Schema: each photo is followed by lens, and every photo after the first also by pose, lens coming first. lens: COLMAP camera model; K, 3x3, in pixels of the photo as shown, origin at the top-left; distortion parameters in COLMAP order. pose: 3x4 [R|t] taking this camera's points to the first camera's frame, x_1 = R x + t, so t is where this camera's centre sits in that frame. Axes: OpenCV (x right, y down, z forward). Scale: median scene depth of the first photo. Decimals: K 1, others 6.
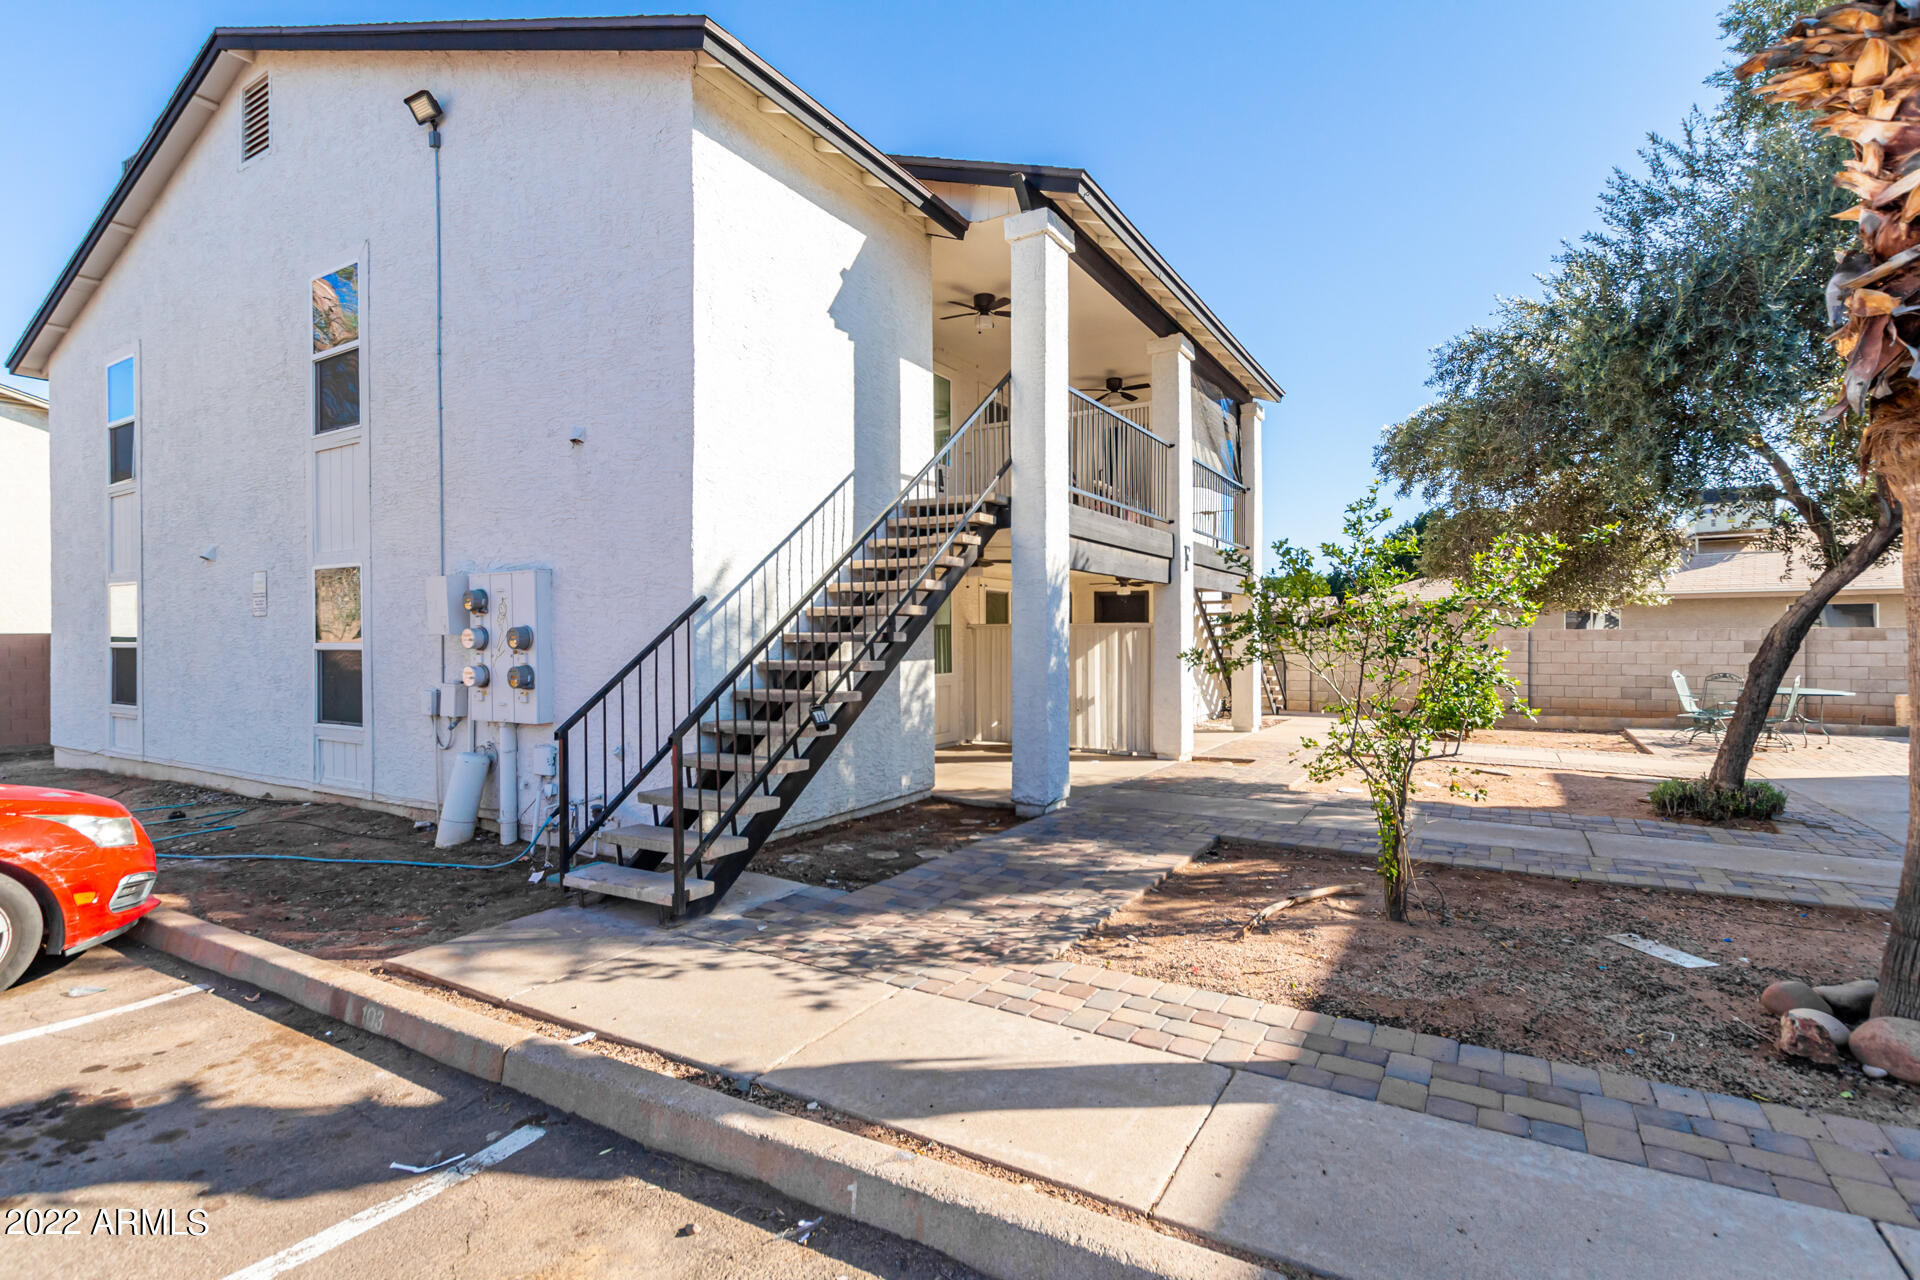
lens RADIAL K [[893.9, 0, 983.2], [0, 893.9, 642.1], [0, 0, 1]] dist [0.005858, 0.000561]
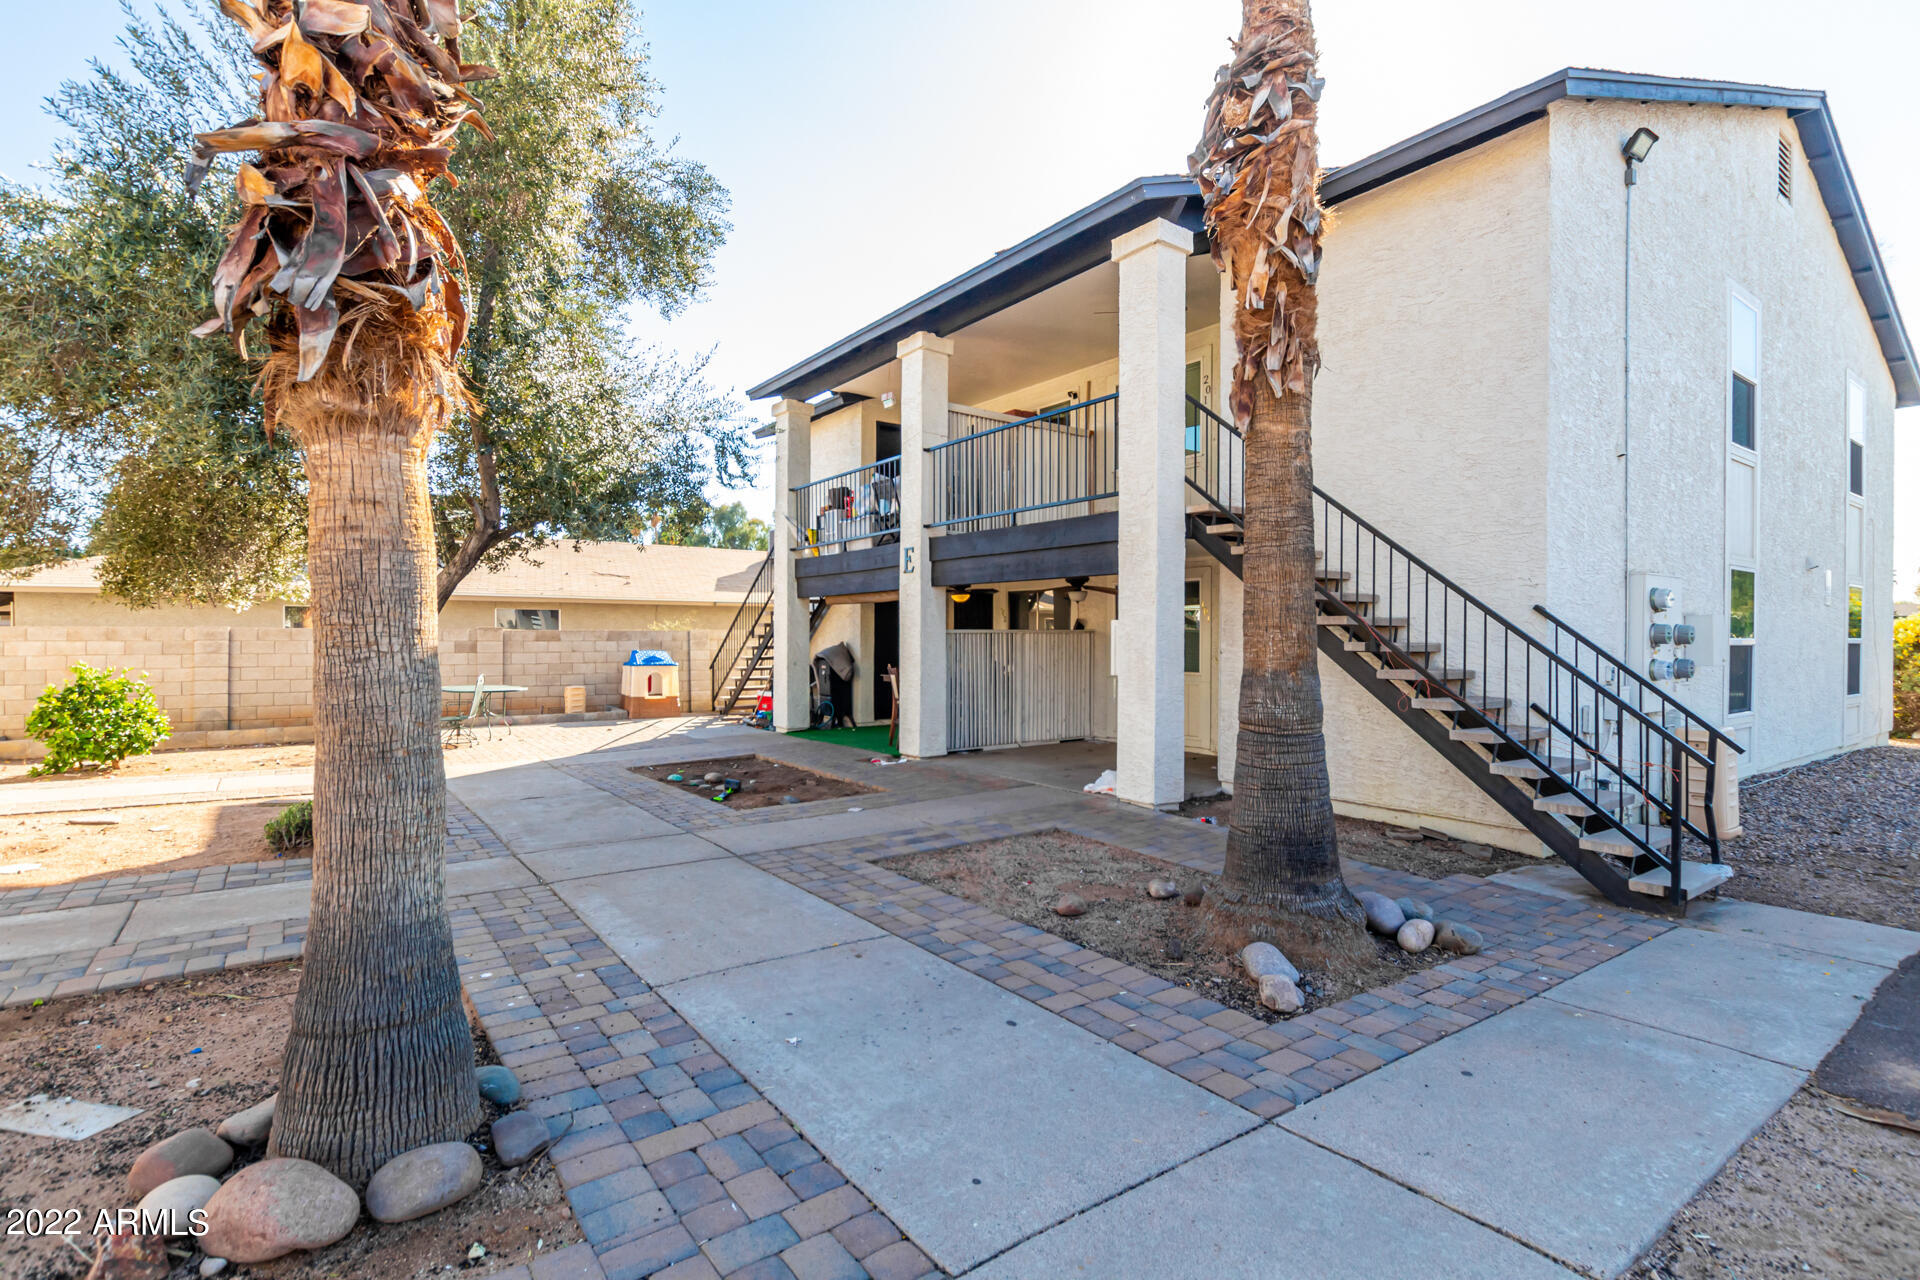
lens RADIAL K [[893.9, 0, 958.3], [0, 893.9, 640.8], [0, 0, 1]] dist [0.005858, 0.000561]
pose [[0.402587, 0.002548, 0.915378, 0.242397], [-0.002217, 0.999996, -0.001808, -0.002835], [-0.915379, -0.001302, 0.402591, 0.078574]]
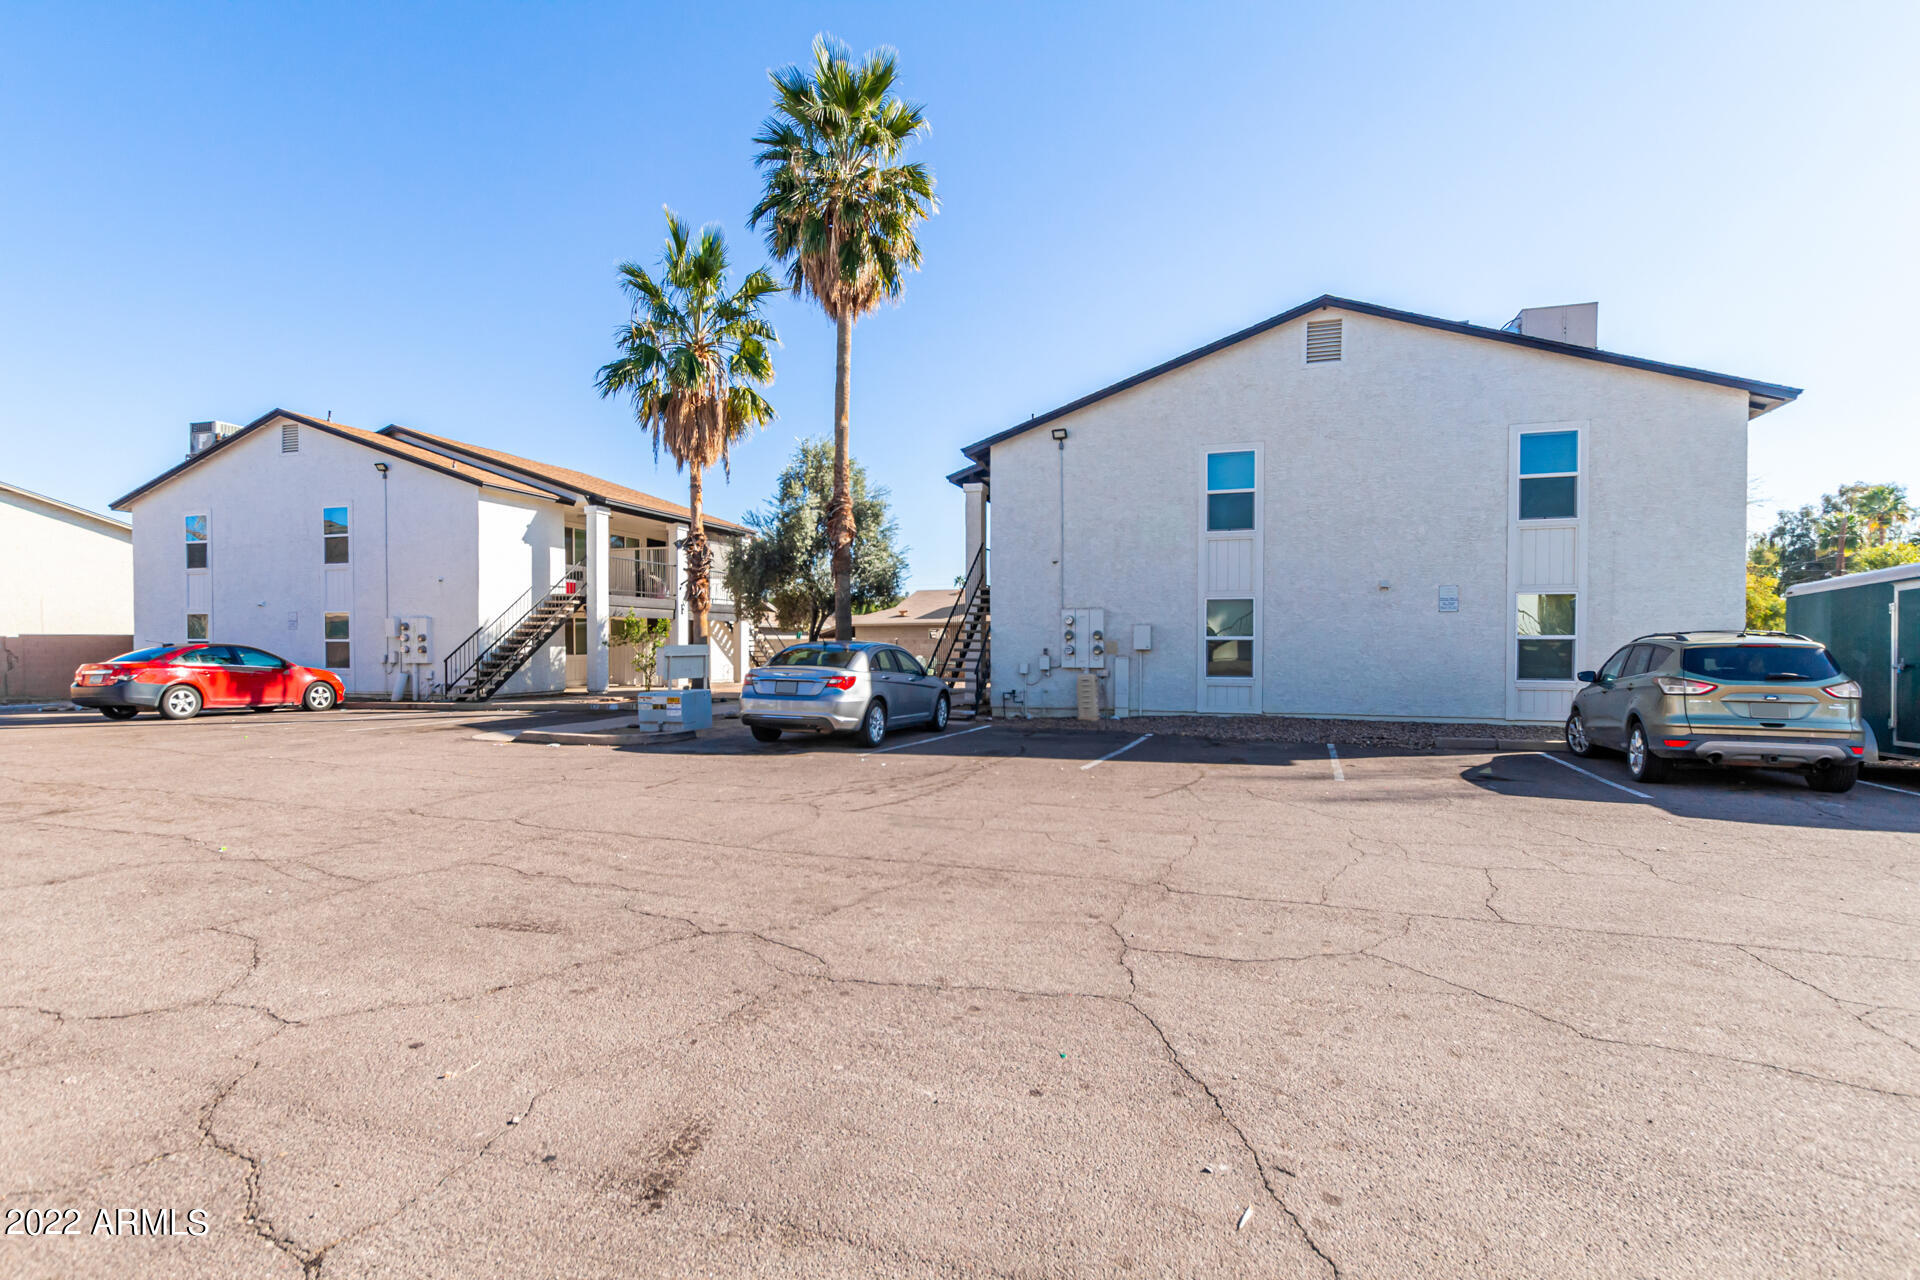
lens RADIAL K [[893.9, 0, 957.9], [0, 893.9, 658.9], [0, 0, 1]] dist [0.005858, 0.000561]
pose [[0.976899, 0.002400, 0.213688, 0.662073], [-0.004699, 0.999936, 0.010251, 0.027622], [-0.213650, -0.011018, 0.976848, -2.457500]]
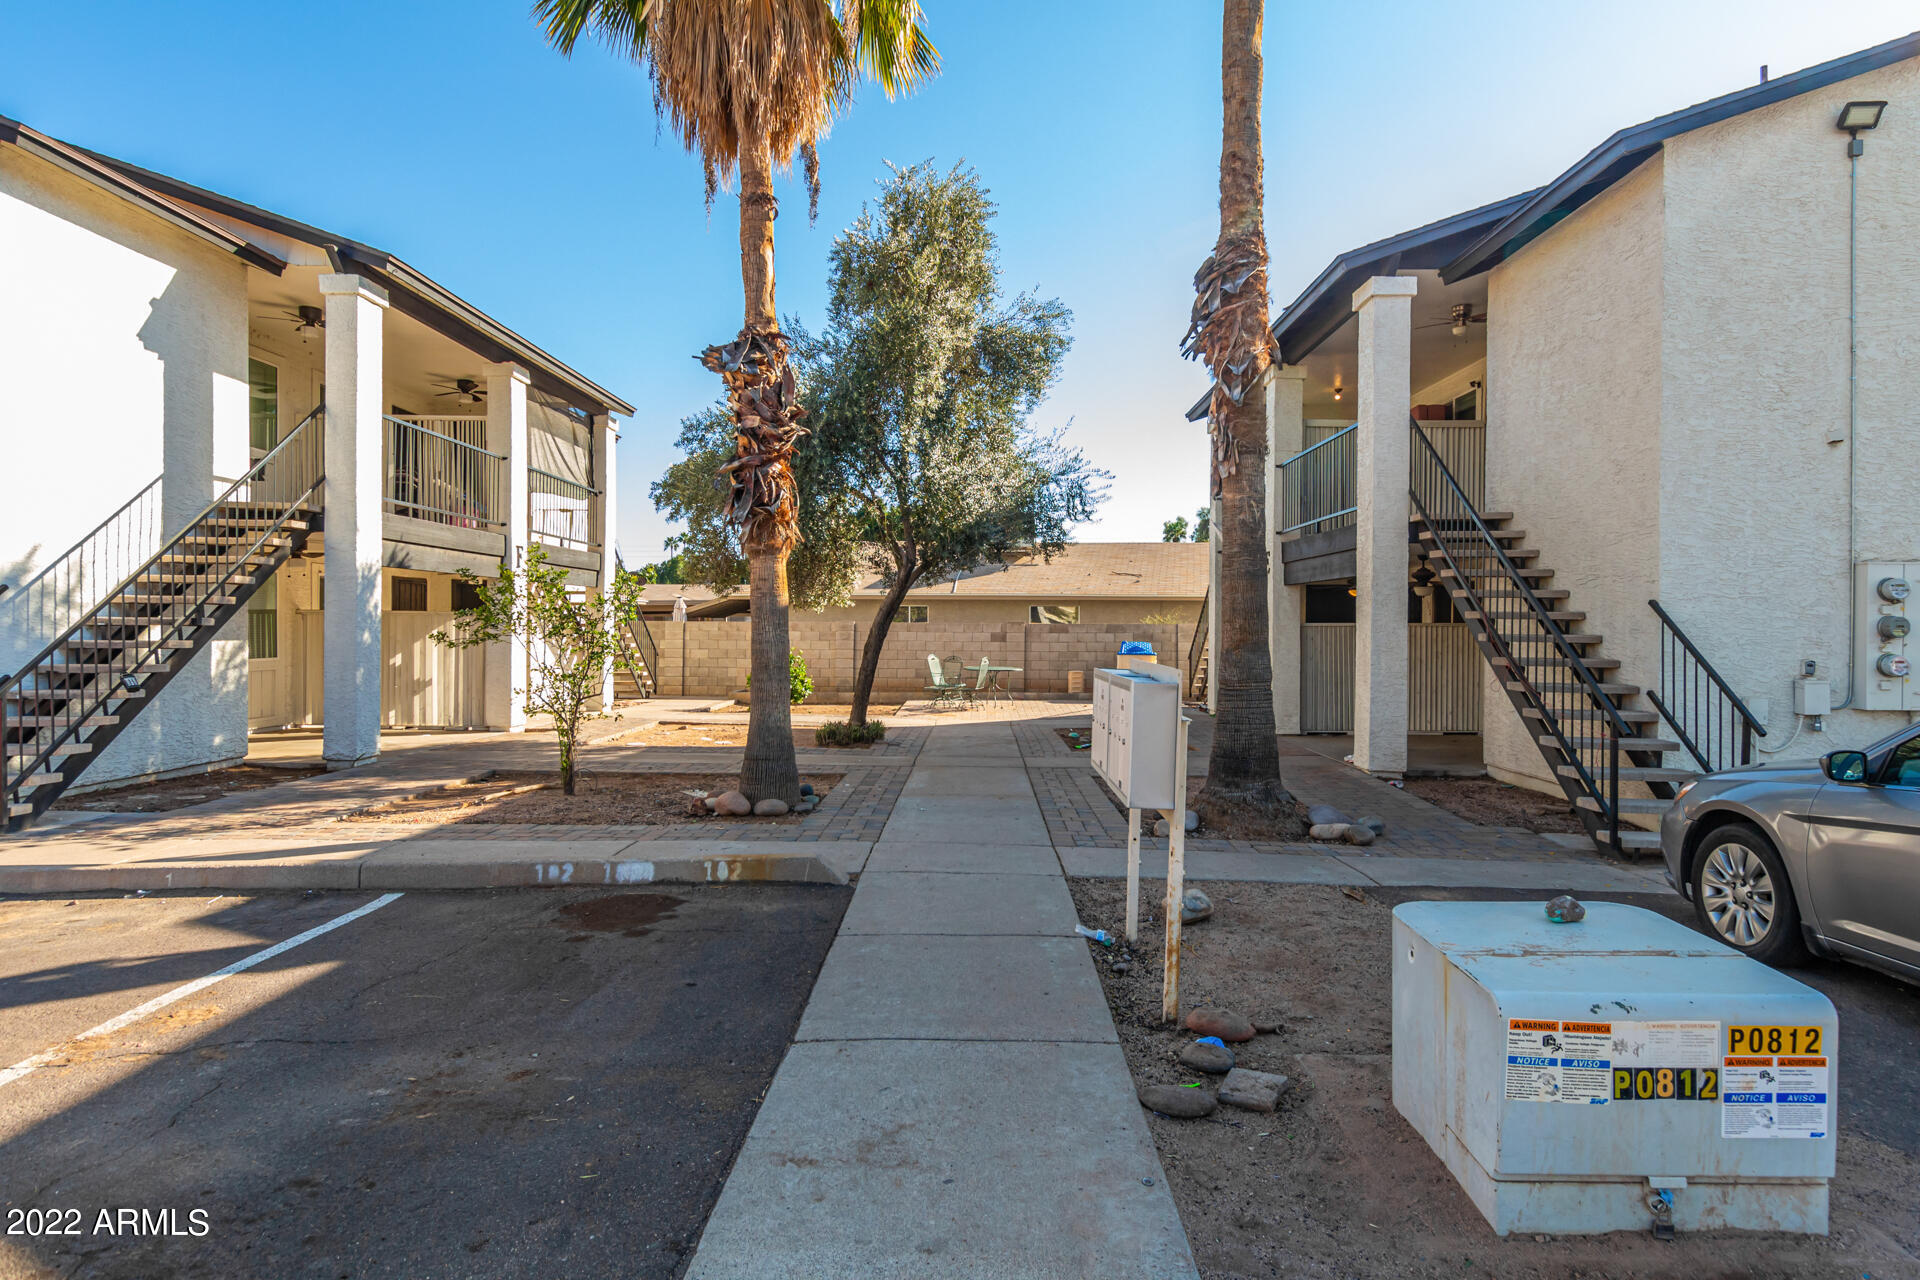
lens RADIAL K [[1077.5, 0, 980.6], [0, 1077.5, 633.2], [0, 0, 1]] dist [0.008109, -0.001781]
pose [[0.869371, 0.008325, 0.494089, 0.084993], [-0.008934, 0.999959, -0.001127, 0.002558], [-0.494079, -0.003434, 0.869410, -0.731938]]
